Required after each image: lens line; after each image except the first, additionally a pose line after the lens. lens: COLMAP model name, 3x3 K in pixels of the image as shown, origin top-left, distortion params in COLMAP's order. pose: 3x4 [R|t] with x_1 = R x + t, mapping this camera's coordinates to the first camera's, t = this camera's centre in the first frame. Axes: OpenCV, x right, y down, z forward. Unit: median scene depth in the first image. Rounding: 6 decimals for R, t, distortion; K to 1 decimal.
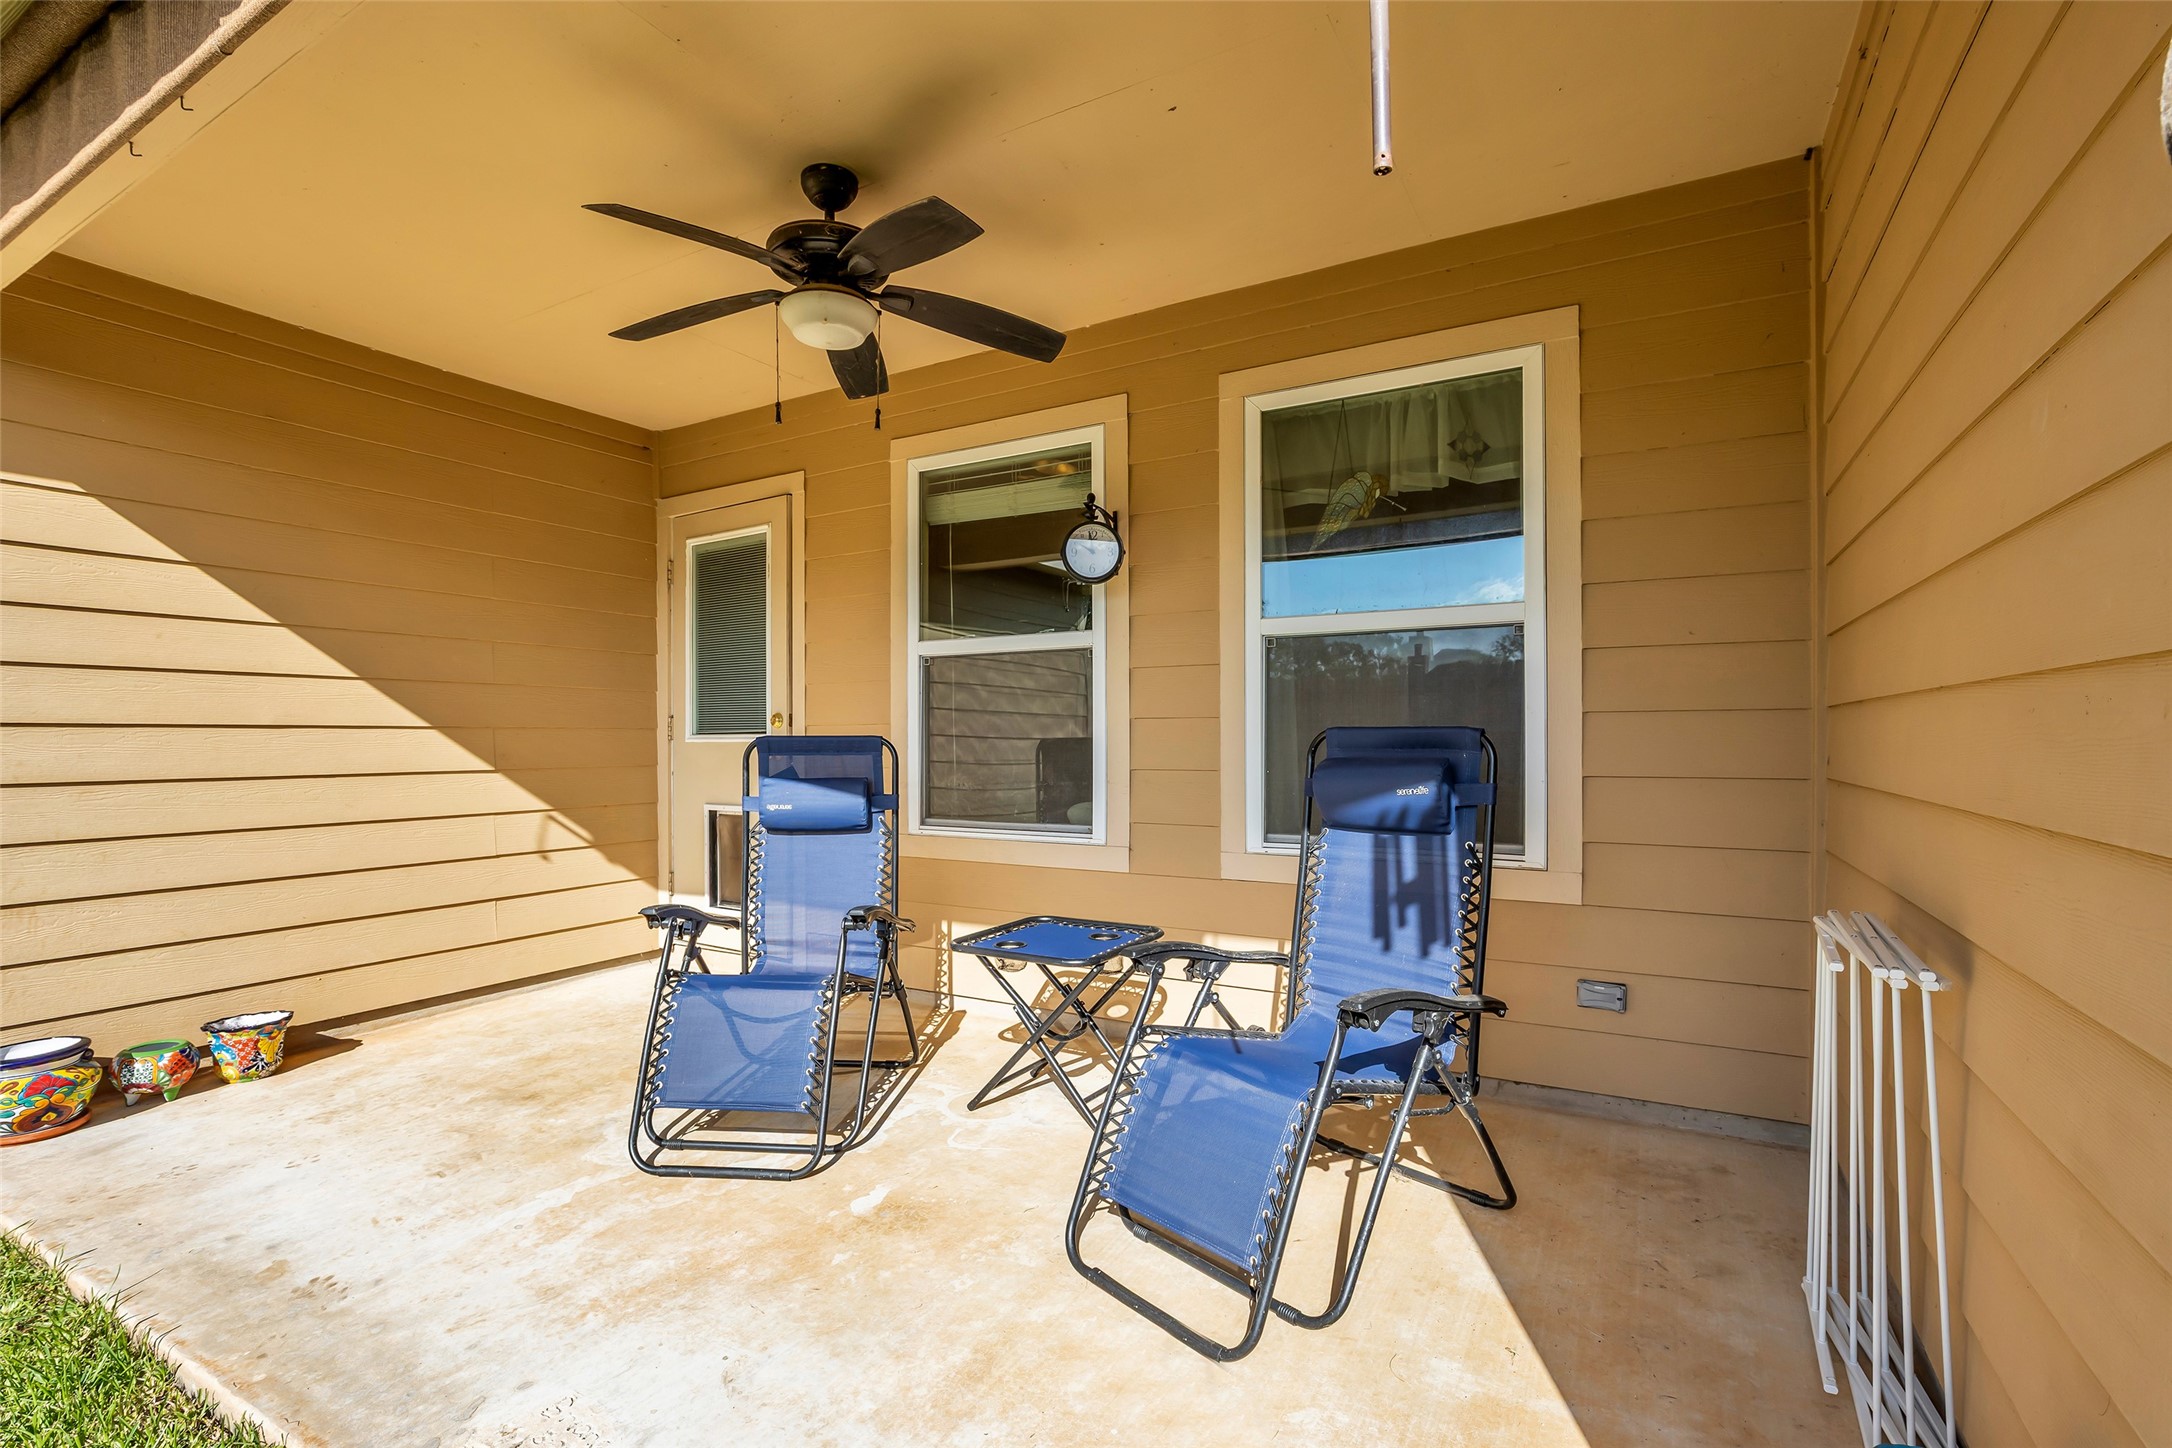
lens RADIAL K [[993.9, 0, 1086.4], [0, 993.9, 741.1], [0, 0, 1]] dist [-0.017502, 0.000287]
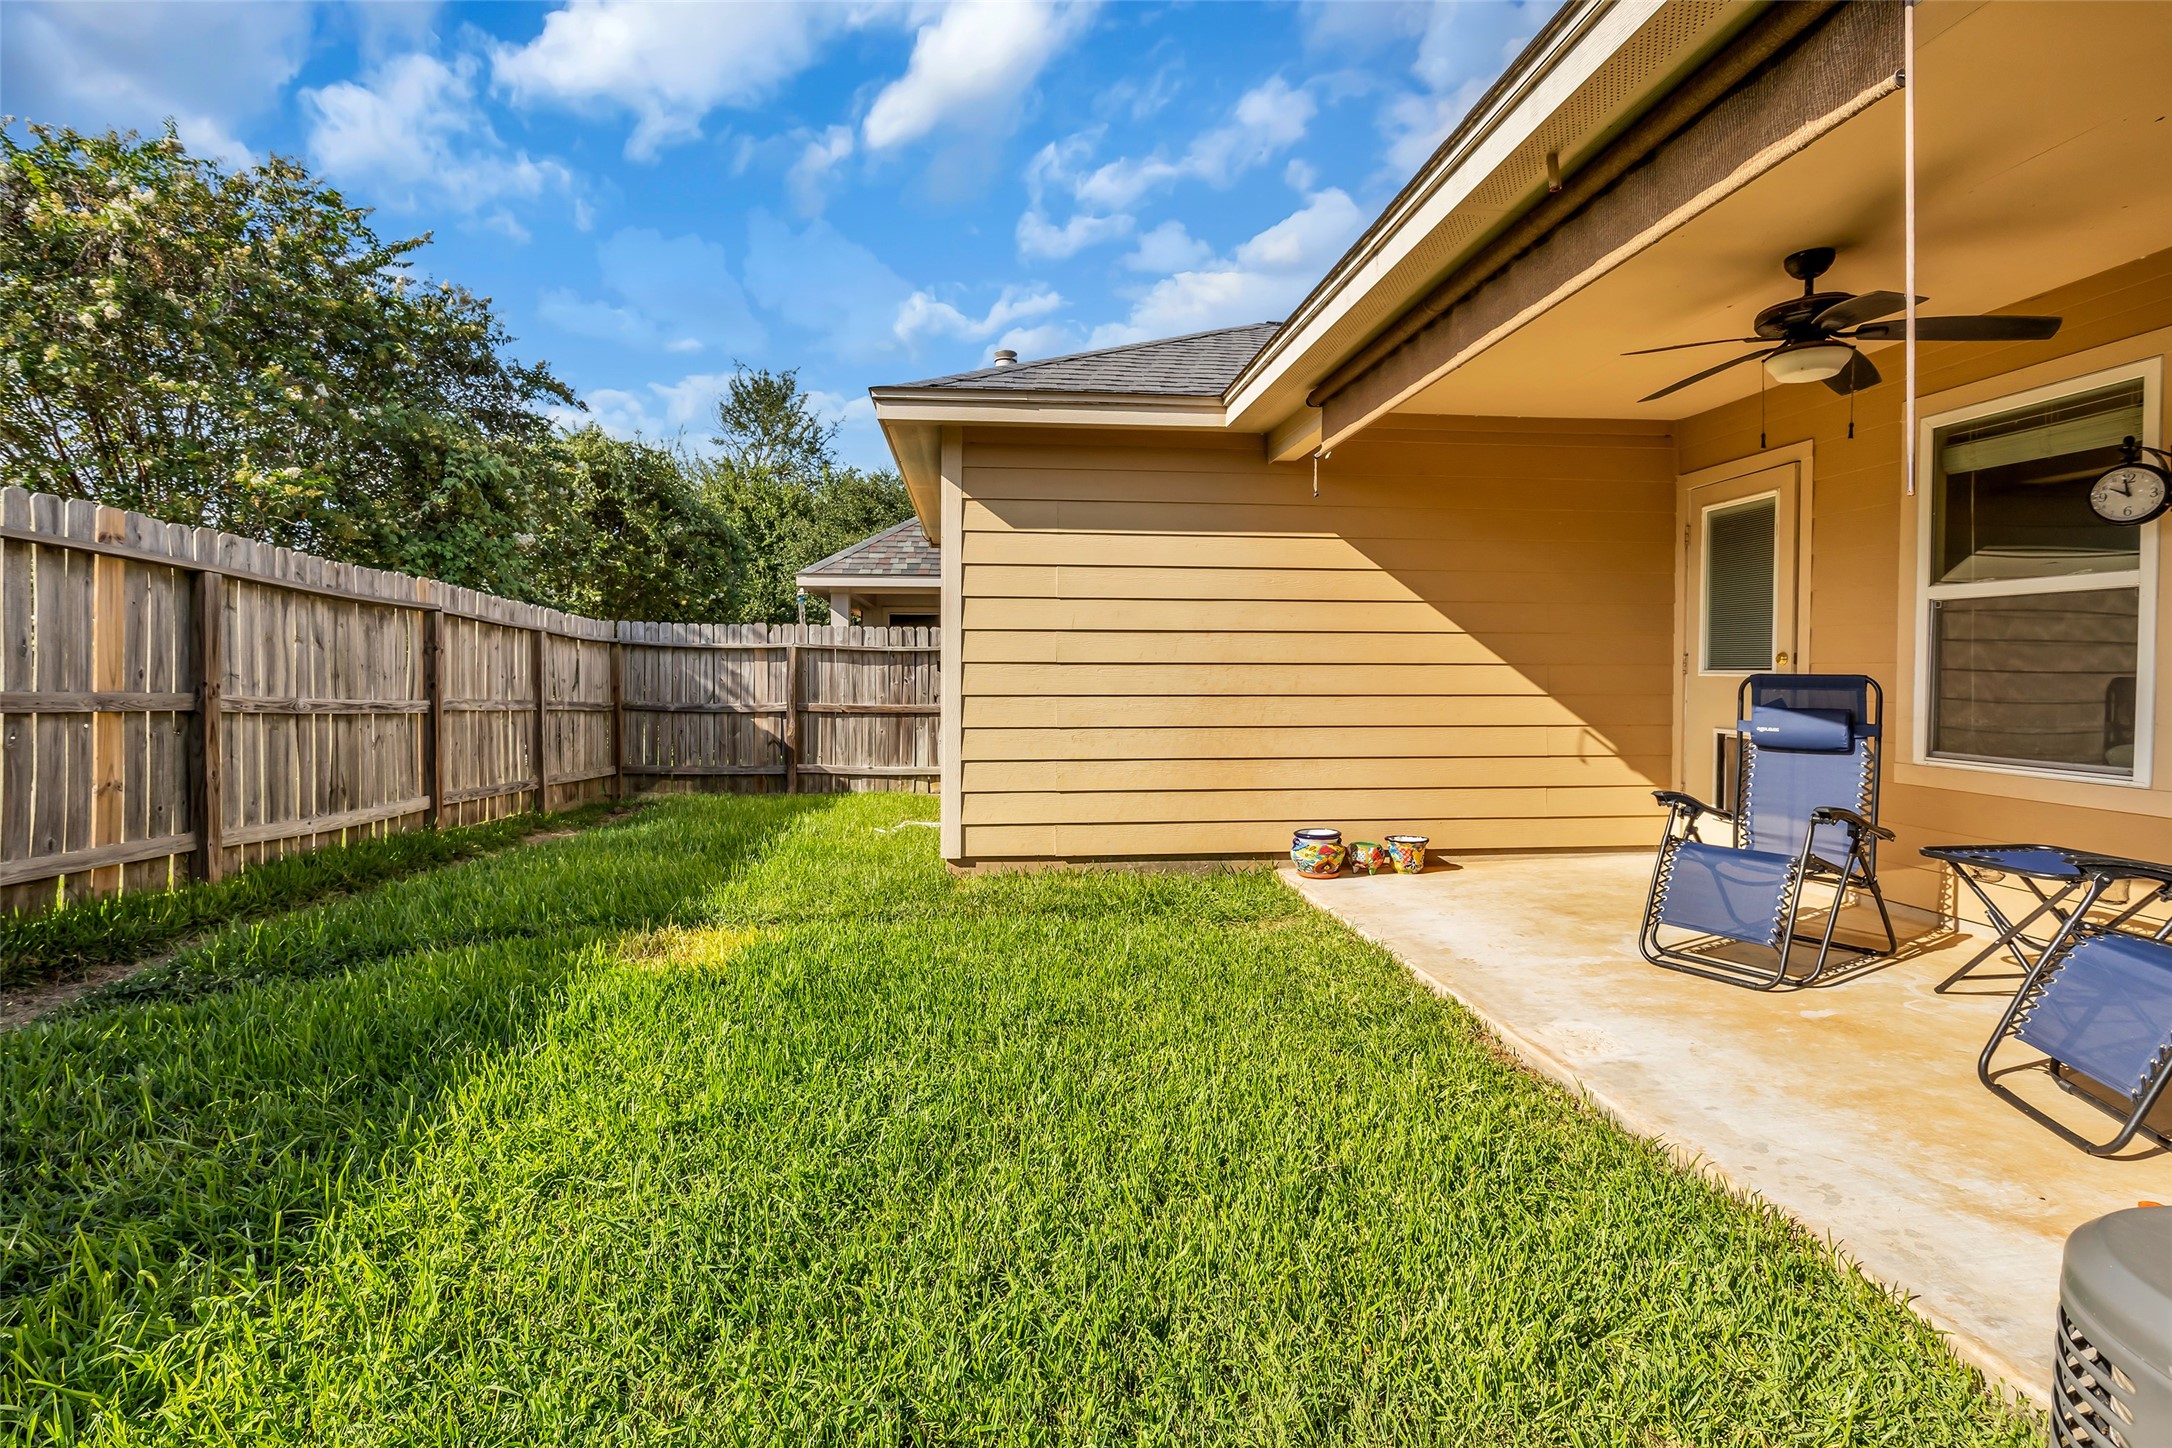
lens RADIAL K [[993.9, 0, 1075.7], [0, 993.9, 695.0], [0, 0, 1]] dist [-0.017502, 0.000287]
pose [[0.572217, 0.027563, -0.819639, 0.217580], [-0.006205, 0.999552, 0.029282, -0.009786], [0.820079, -0.011670, 0.572132, -0.455650]]
